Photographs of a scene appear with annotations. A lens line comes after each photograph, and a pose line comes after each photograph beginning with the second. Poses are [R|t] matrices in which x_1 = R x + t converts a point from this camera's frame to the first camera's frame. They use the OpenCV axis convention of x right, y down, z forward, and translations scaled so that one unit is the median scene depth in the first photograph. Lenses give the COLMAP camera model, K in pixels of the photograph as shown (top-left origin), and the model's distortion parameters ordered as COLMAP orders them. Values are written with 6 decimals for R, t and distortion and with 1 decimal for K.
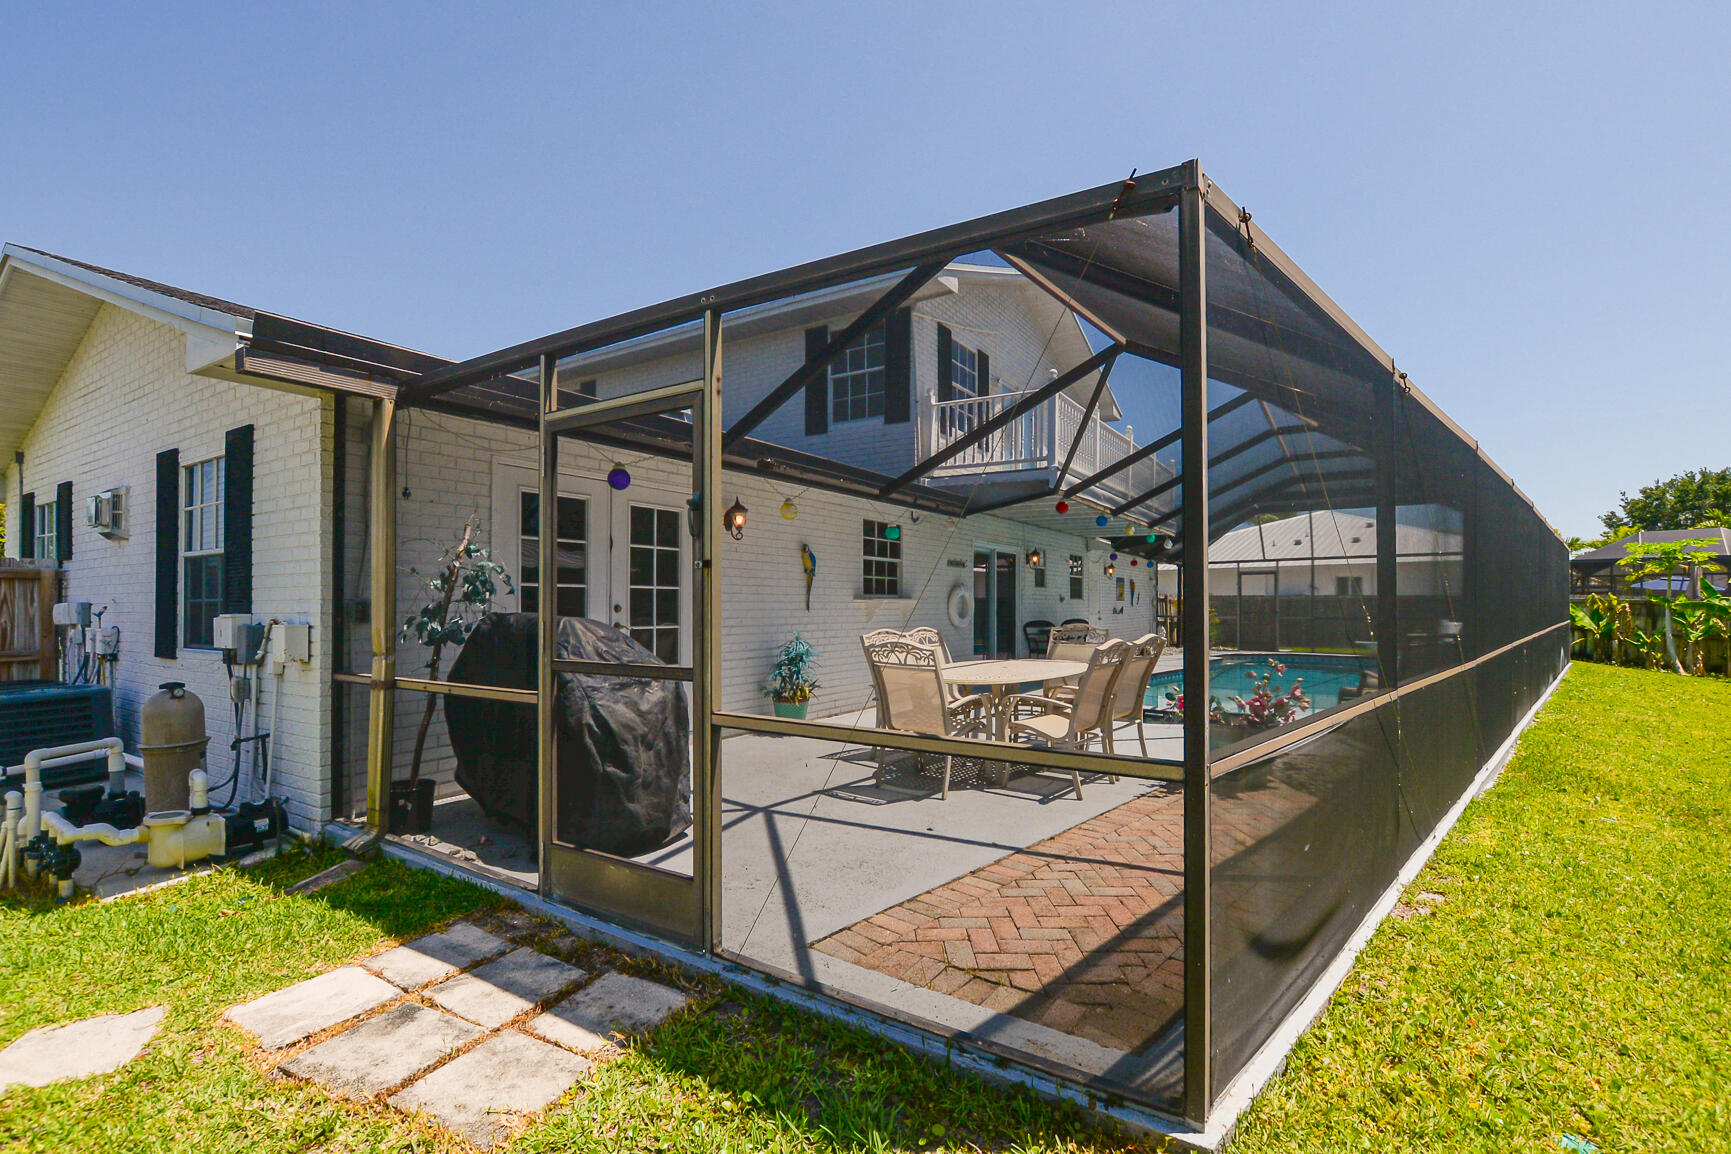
lens RADIAL K [[784.0, 0, 857.7], [0, 784.0, 580.2], [0, 0, 1]] dist [-0.030555, 0.009475]
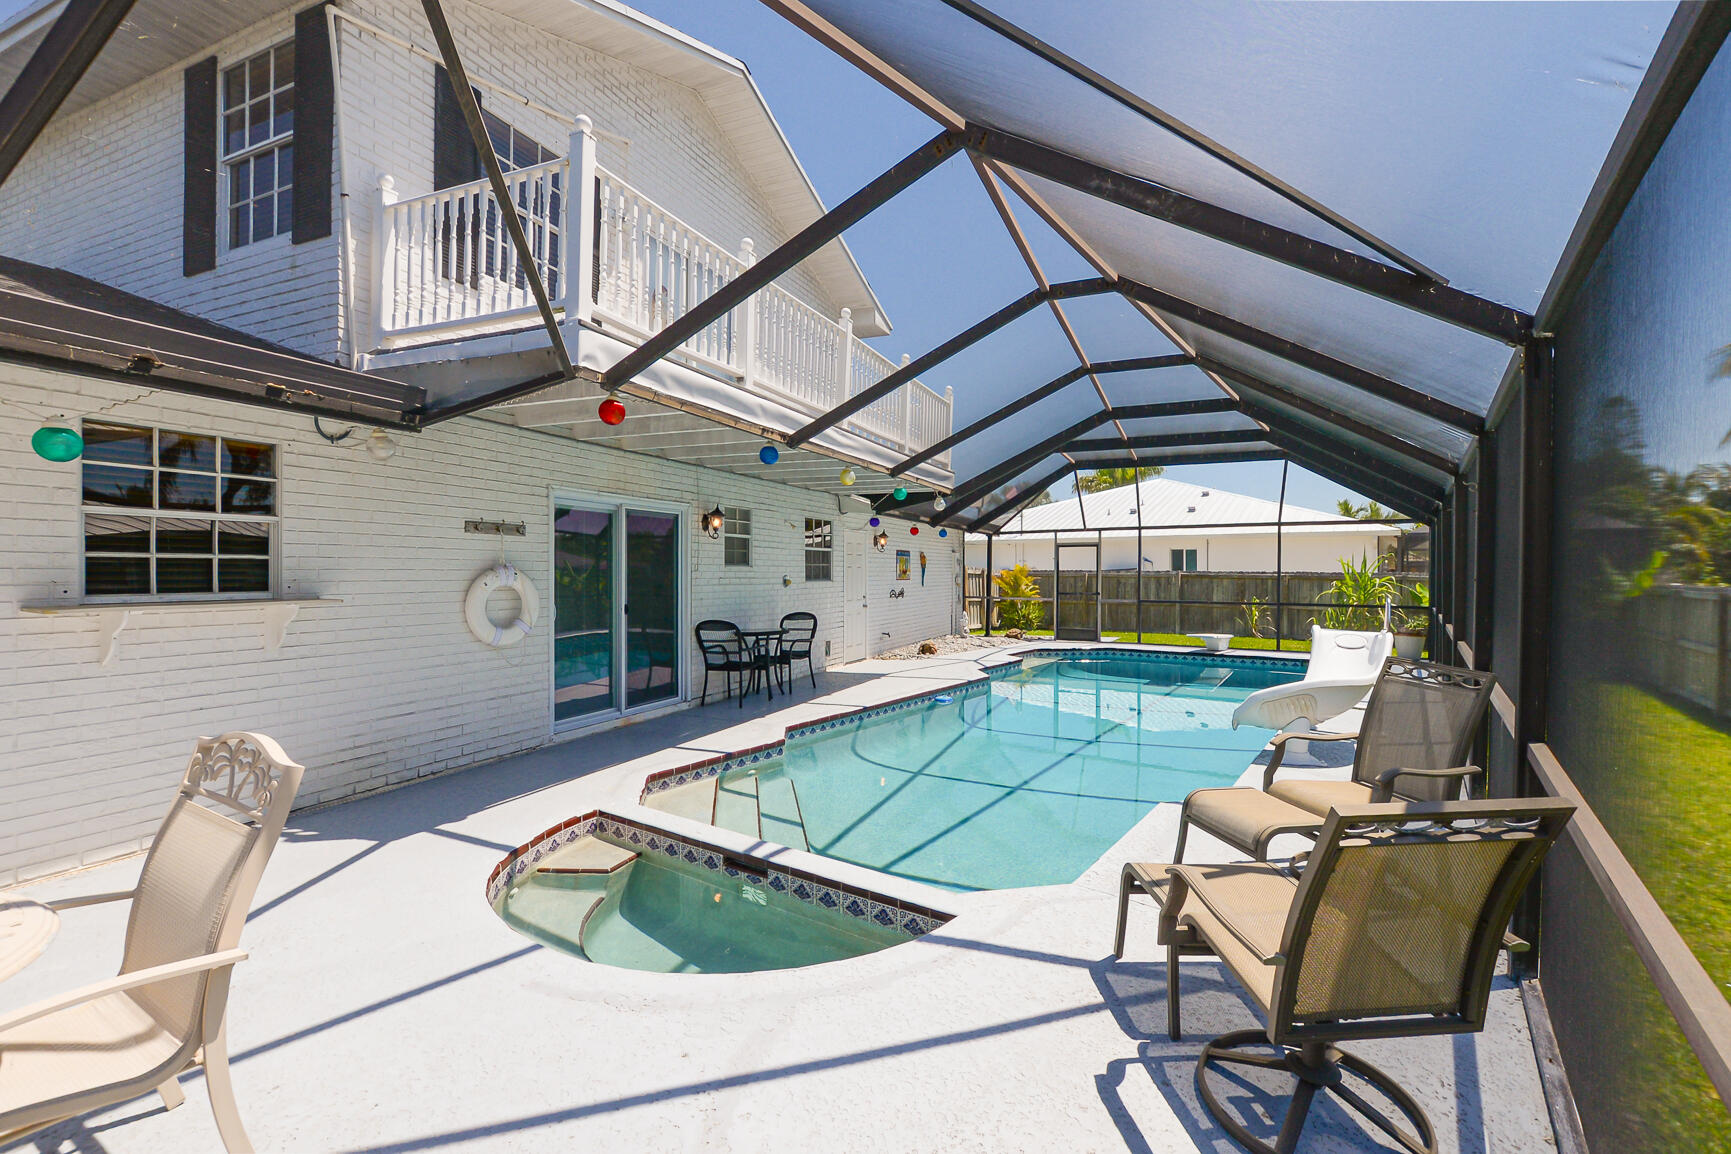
lens RADIAL K [[765.7, 0, 855.7], [0, 765.7, 576.1], [0, 0, 1]] dist [-0.024635, 0.000927]
pose [[0.988054, 0.000123, 0.154106, 0.288002], [-0.005899, 0.999297, 0.037023, -0.008542], [-0.153993, -0.037490, 0.987361, 0.431774]]
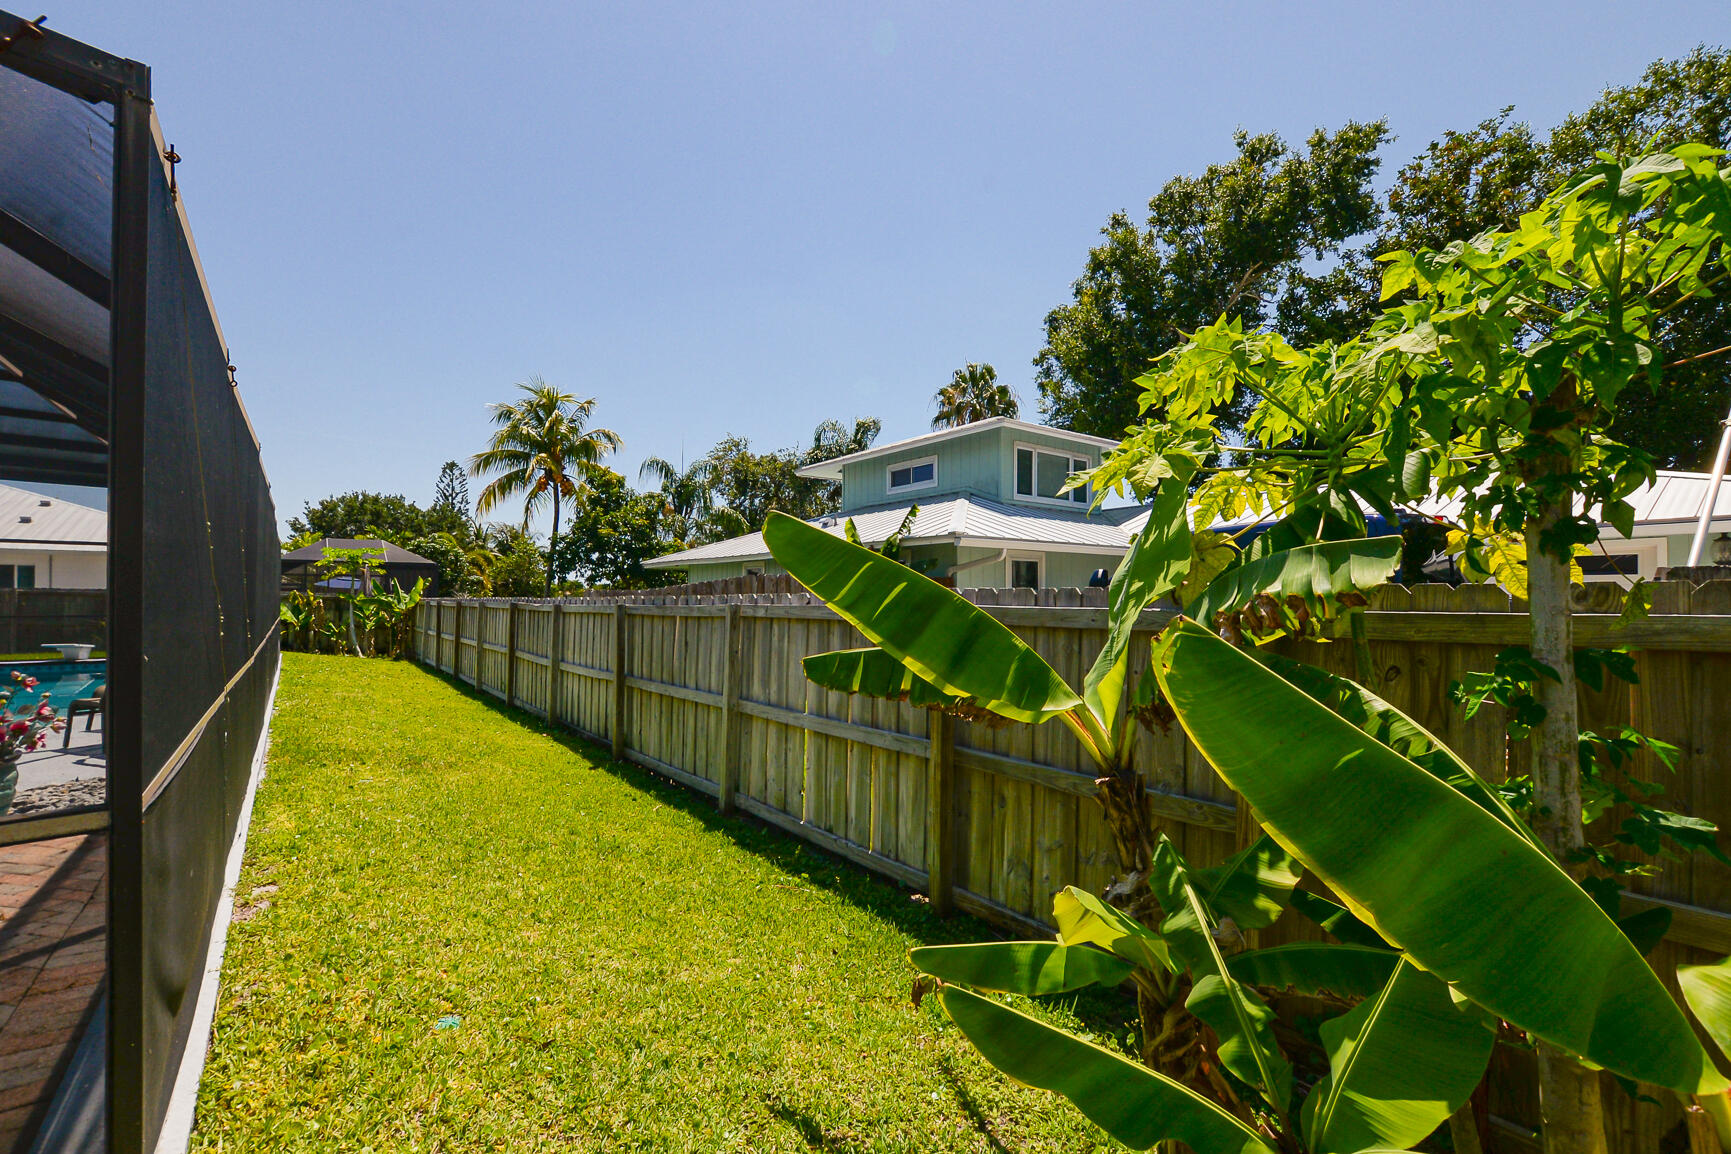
lens RADIAL K [[784.0, 0, 857.7], [0, 784.0, 580.2], [0, 0, 1]] dist [-0.030555, 0.009475]
pose [[0.156938, 0.024684, 0.987300, -0.046856], [-0.031121, 0.999315, -0.020037, -0.000952], [-0.987118, -0.027581, 0.157599, 0.023321]]
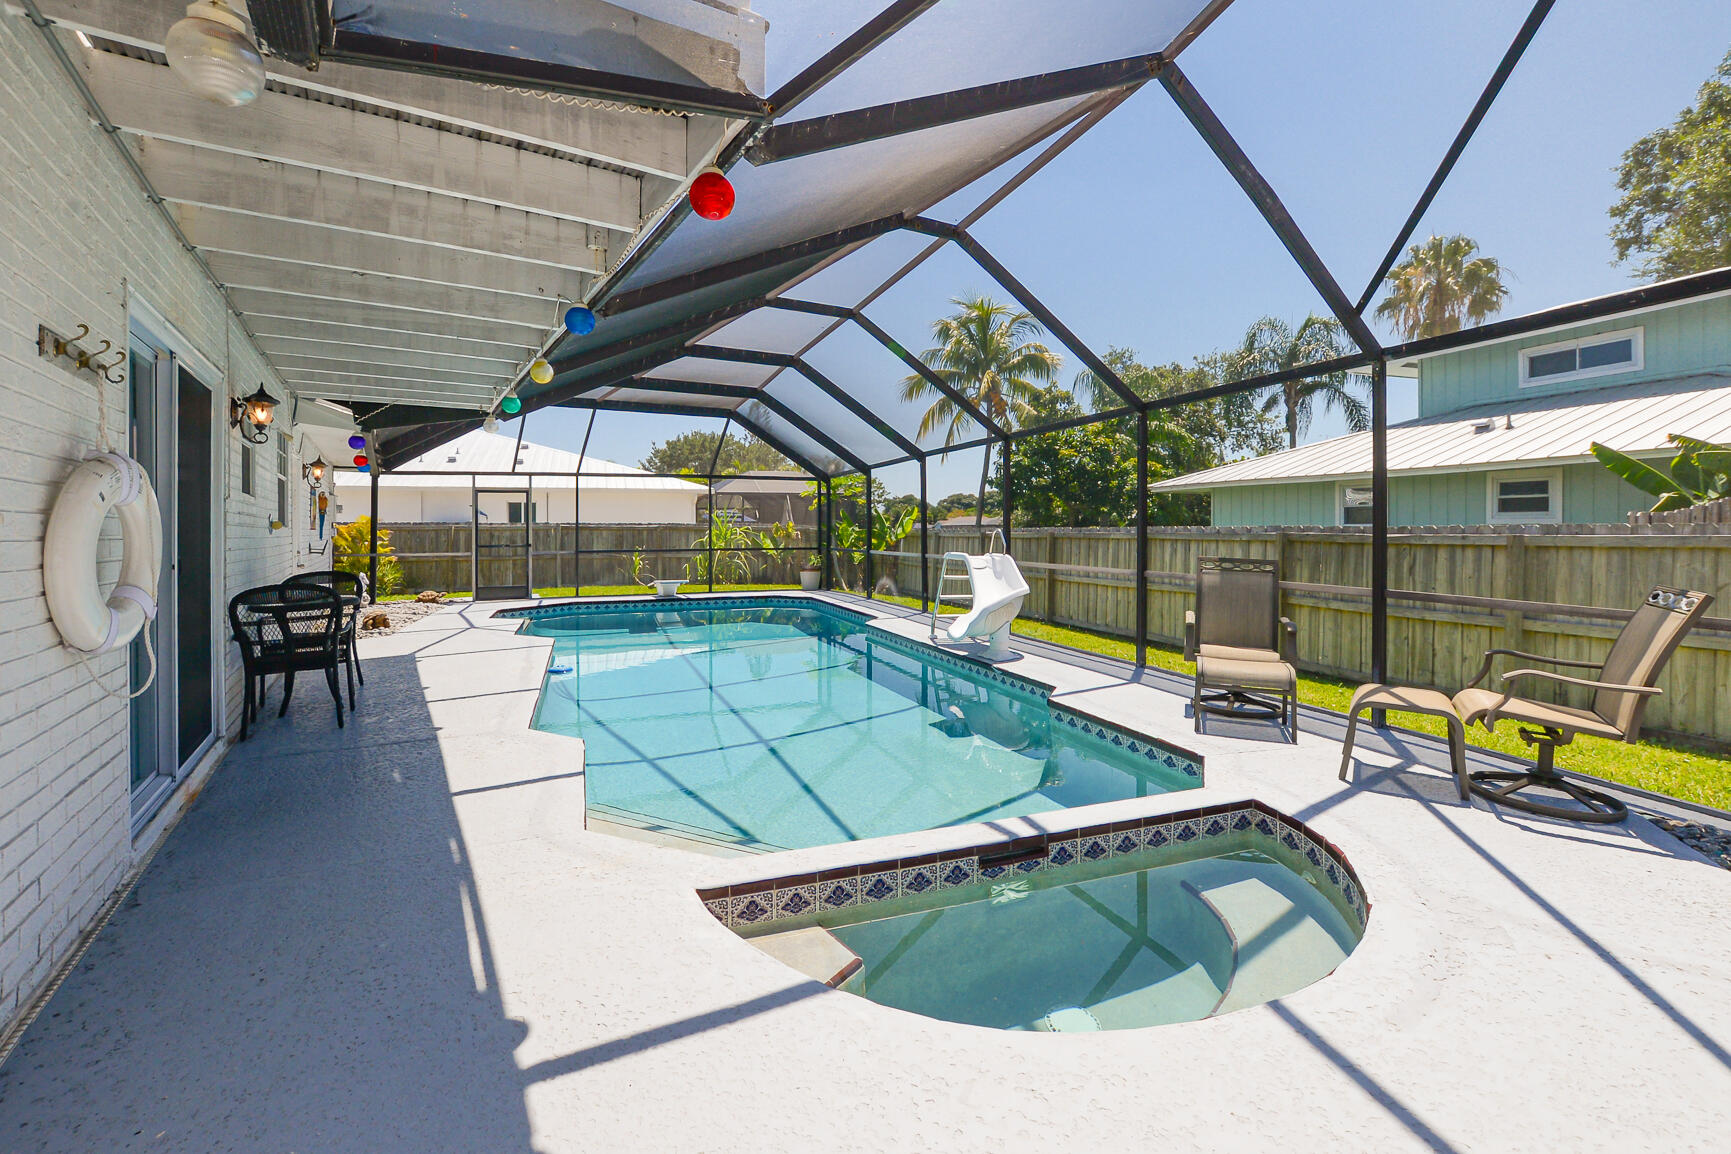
lens RADIAL K [[765.7, 0, 855.7], [0, 765.7, 576.1], [0, 0, 1]] dist [-0.024635, 0.000927]
pose [[0.433336, -0.057783, 0.899378, 0.027225], [-0.020626, 0.997045, 0.073996, 0.019720], [-0.900996, -0.050615, 0.430864, 0.720629]]
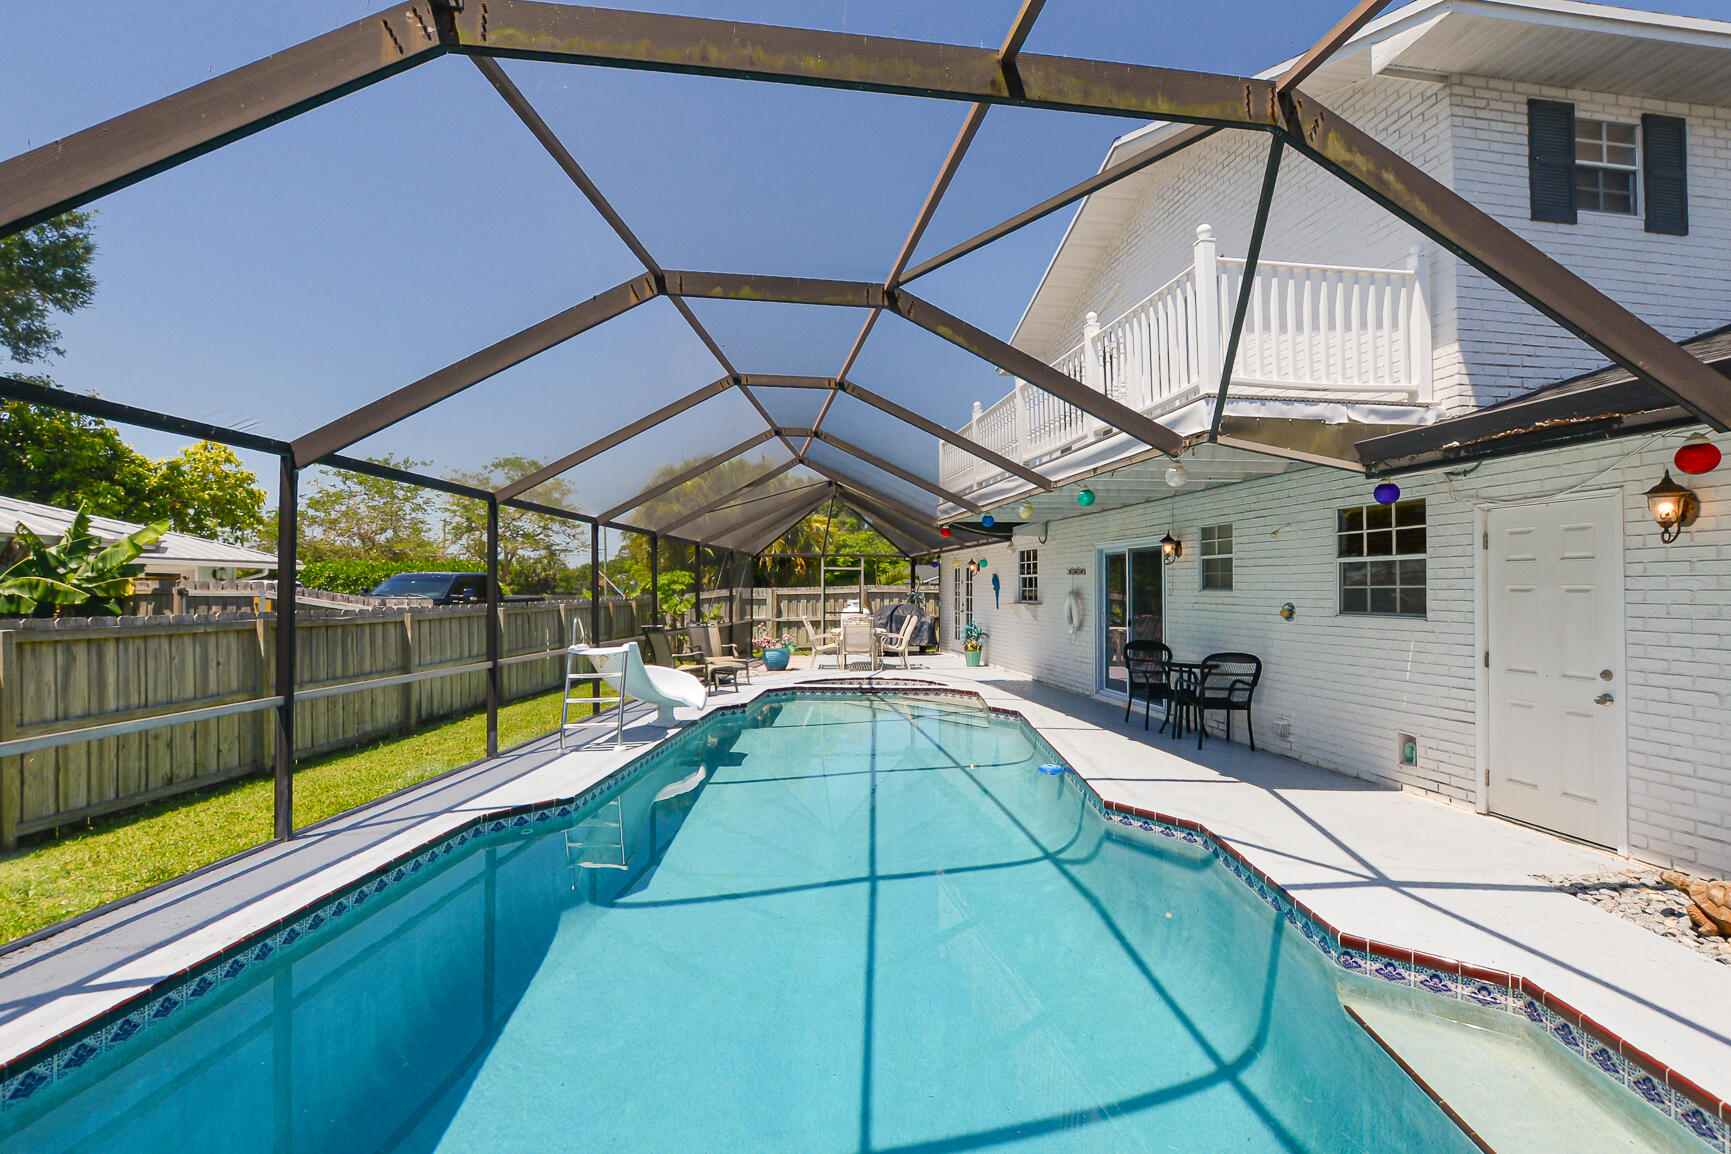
lens RADIAL K [[784.0, 0, 857.7], [0, 784.0, 580.2], [0, 0, 1]] dist [-0.030555, 0.009475]
pose [[-0.749575, -0.009321, -0.661853, 1.020274], [0.017931, 0.999248, -0.034381, 0.020729], [0.661676, -0.037639, -0.748844, 1.564455]]
